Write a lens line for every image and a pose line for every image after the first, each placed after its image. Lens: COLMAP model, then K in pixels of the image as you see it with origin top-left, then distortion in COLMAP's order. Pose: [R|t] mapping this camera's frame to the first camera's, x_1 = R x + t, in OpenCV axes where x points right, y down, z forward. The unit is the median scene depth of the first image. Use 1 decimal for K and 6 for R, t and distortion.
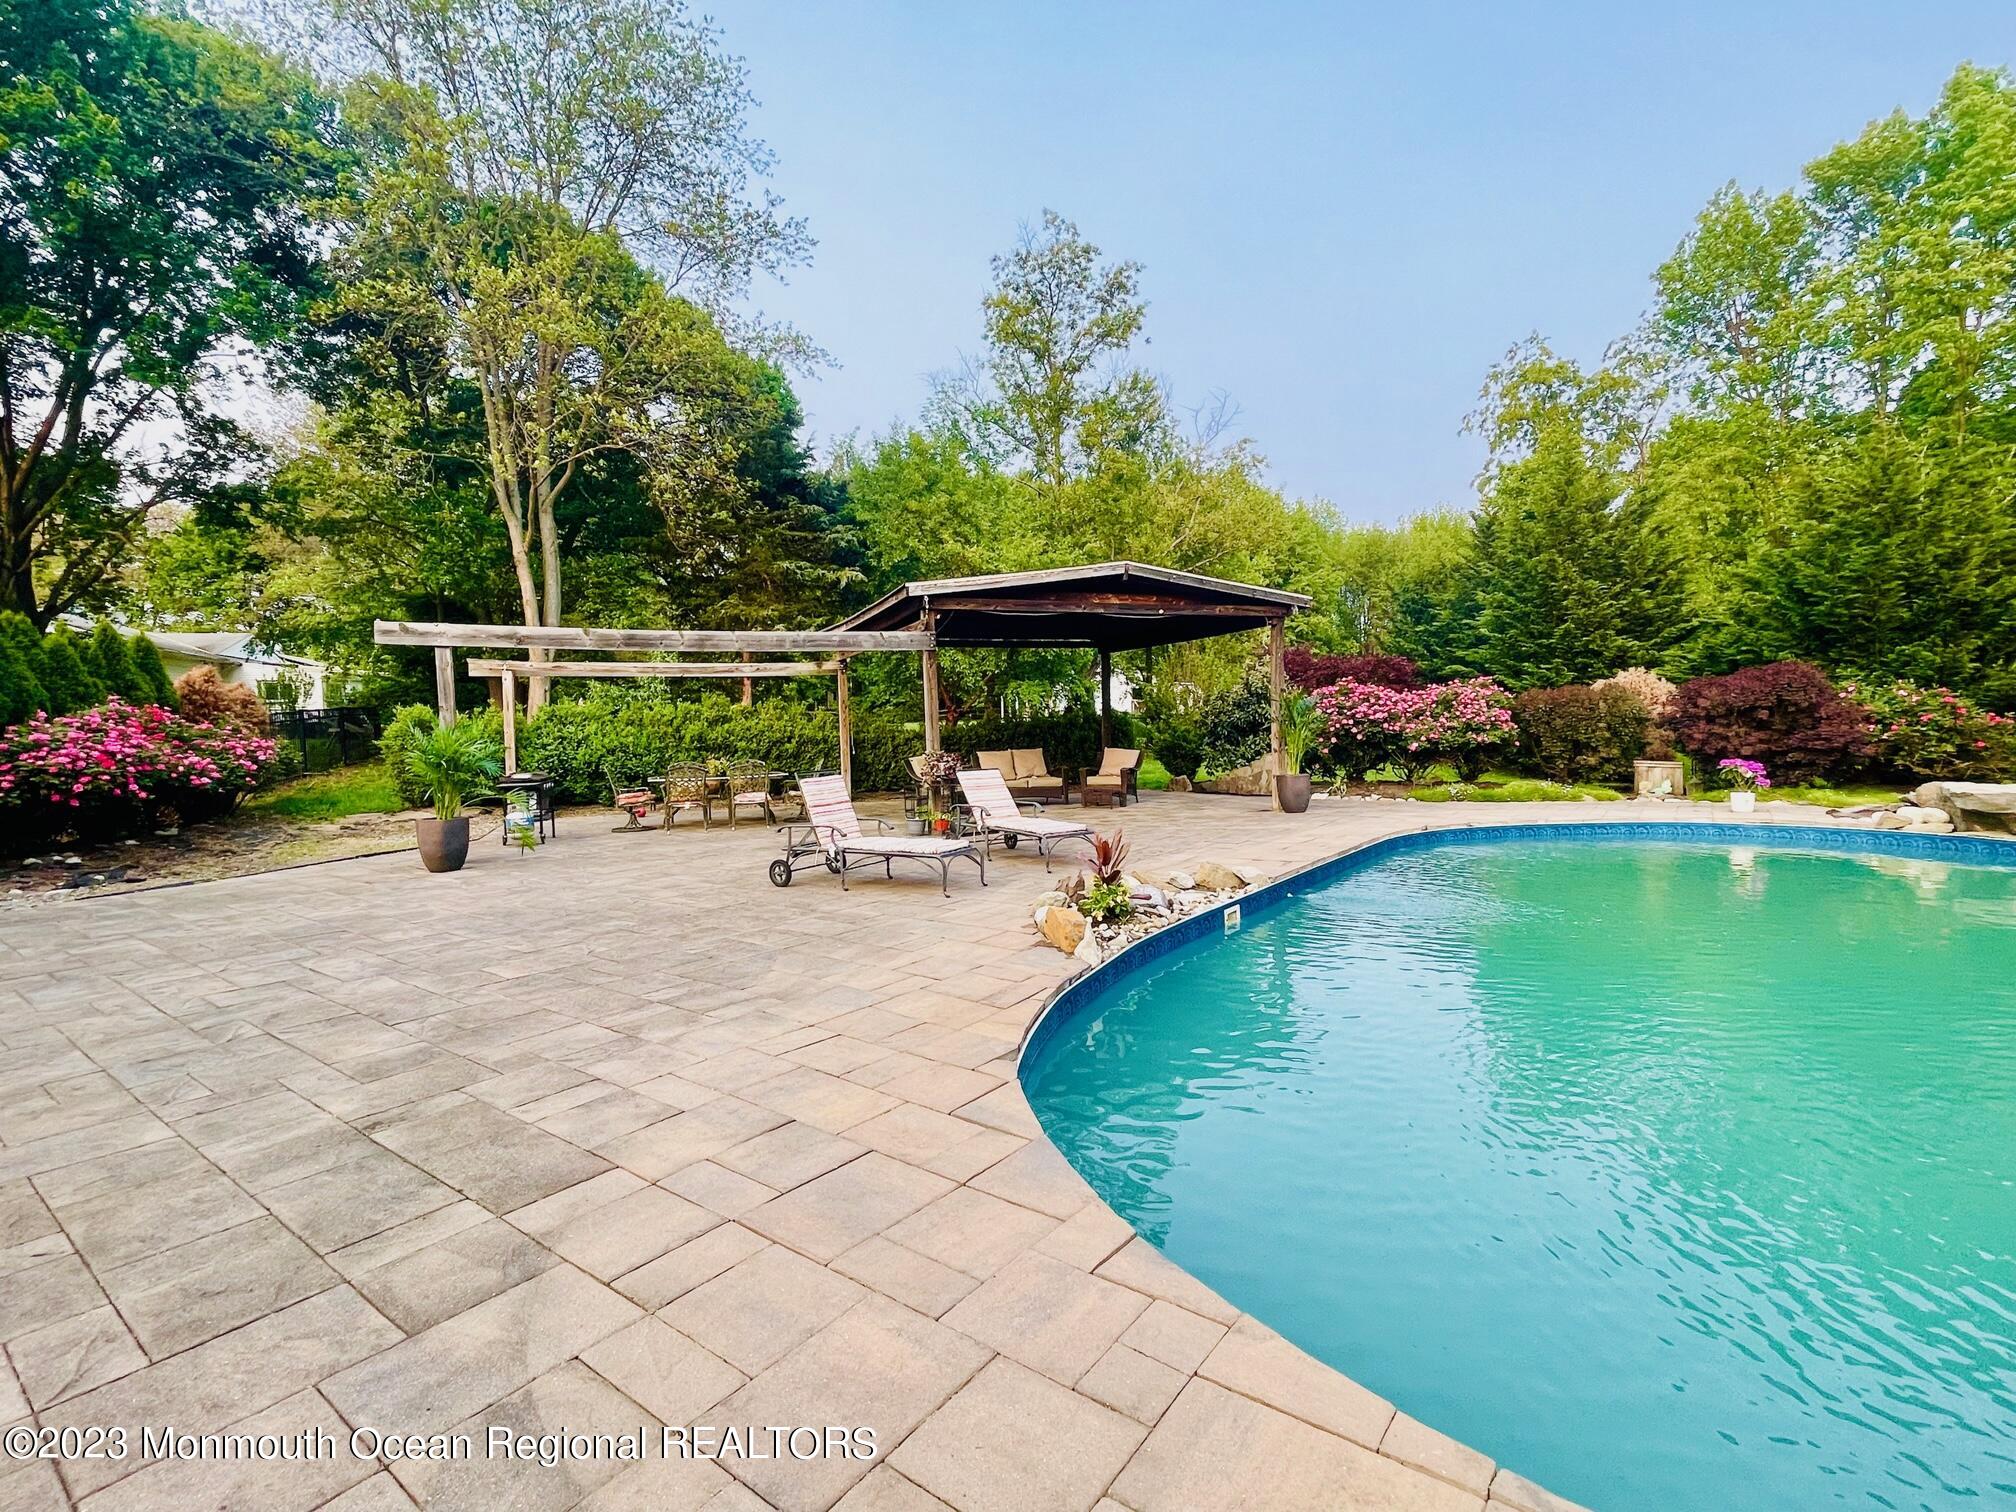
lens RADIAL K [[959.3, 0, 986.7], [0, 959.3, 741.1], [0, 0, 1]] dist [0.000151, 0.000408]
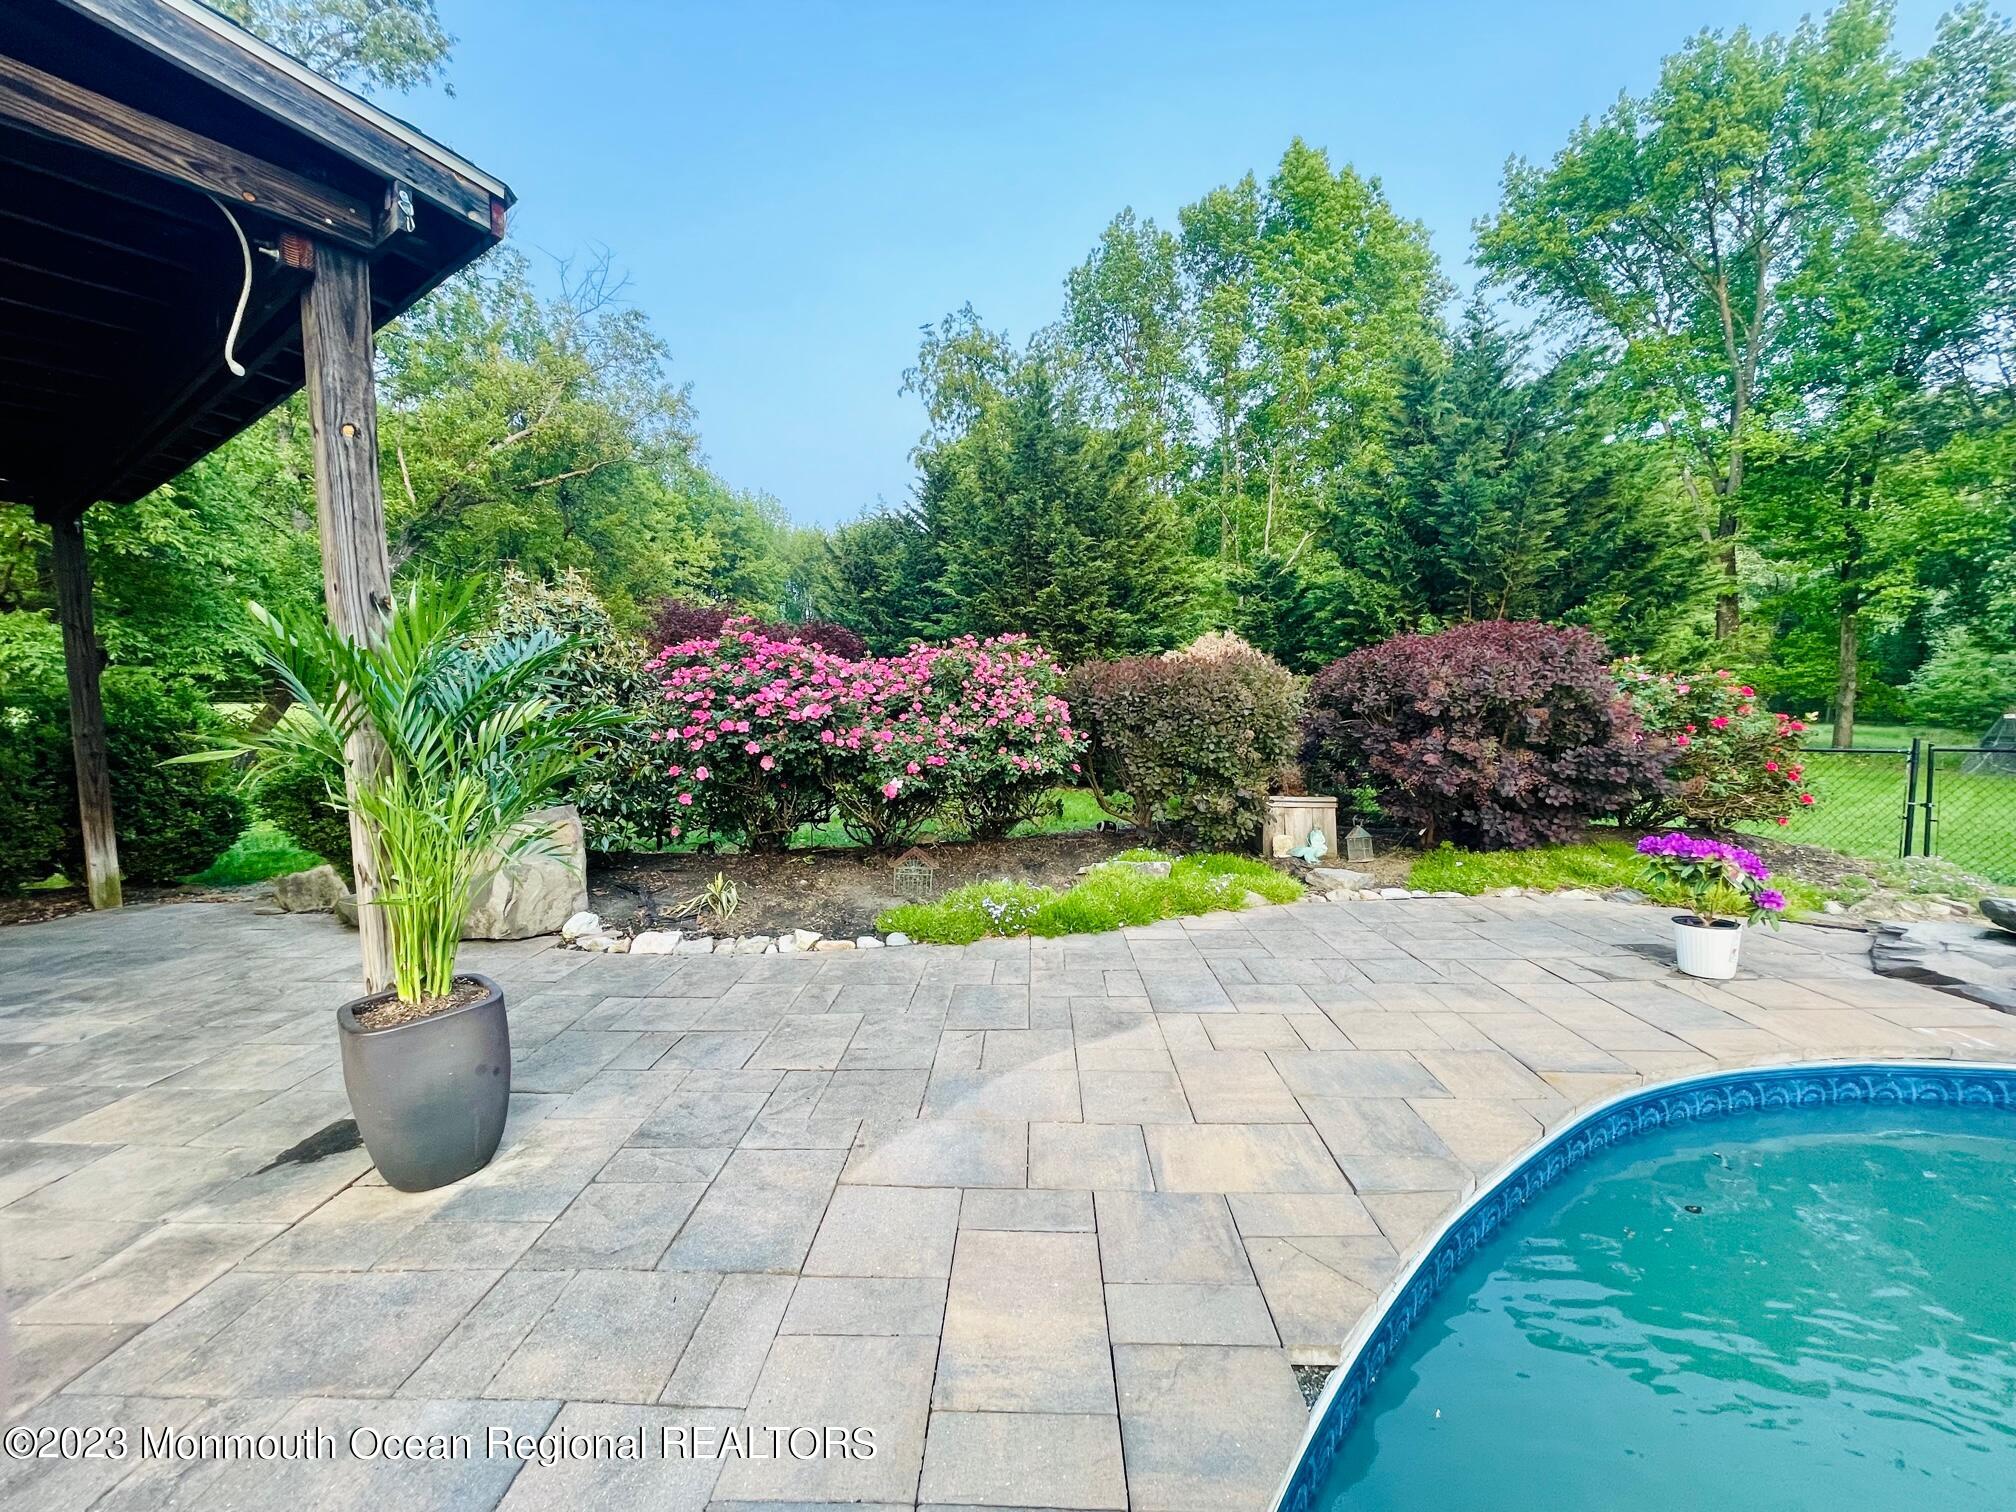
lens RADIAL K [[813.0, 0, 1008.0], [0, 813.0, 756.0], [0, 0, 1]] dist [0.000429, 0.000213]
pose [[0.818890, -0.029977, 0.573168, 0.278995], [0.005850, 0.999019, 0.043891, -0.022317], [-0.573921, -0.032589, 0.818262, 0.669825]]
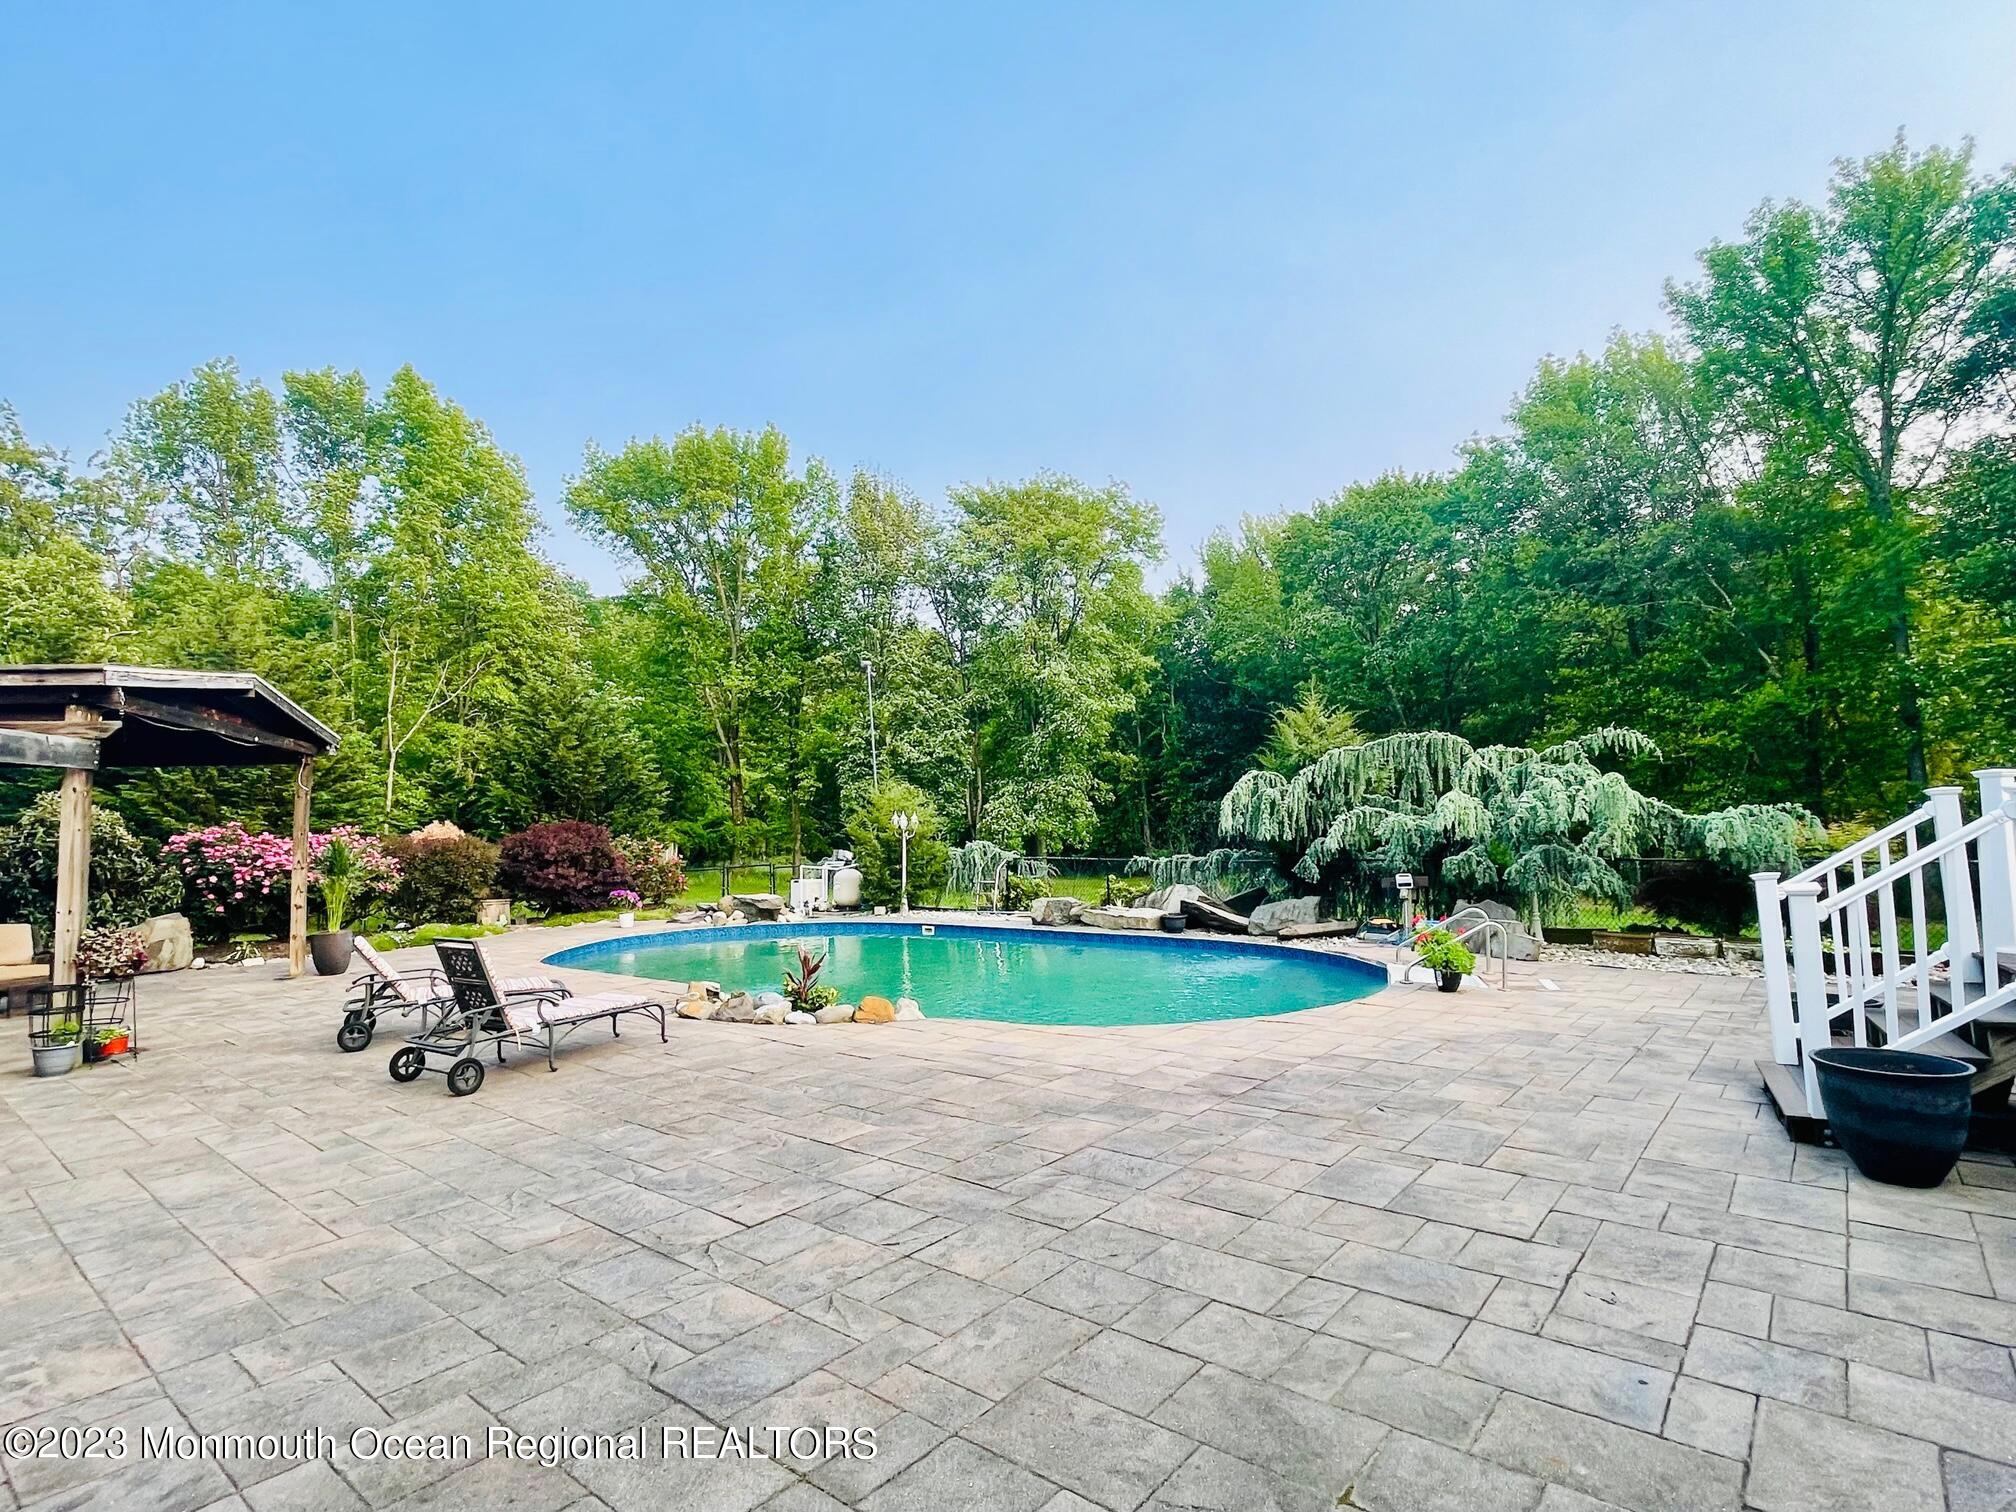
lens RADIAL K [[1012.2, 0, 1008.0], [0, 1012.2, 756.0], [0, 0, 1]] dist [-0.002633, -0.000083]
pose [[0.036928, 0.090991, 0.995167, -0.533997], [0.044895, 0.994690, -0.092613, -0.010823], [-0.998309, 0.048098, 0.032647, 0.277802]]
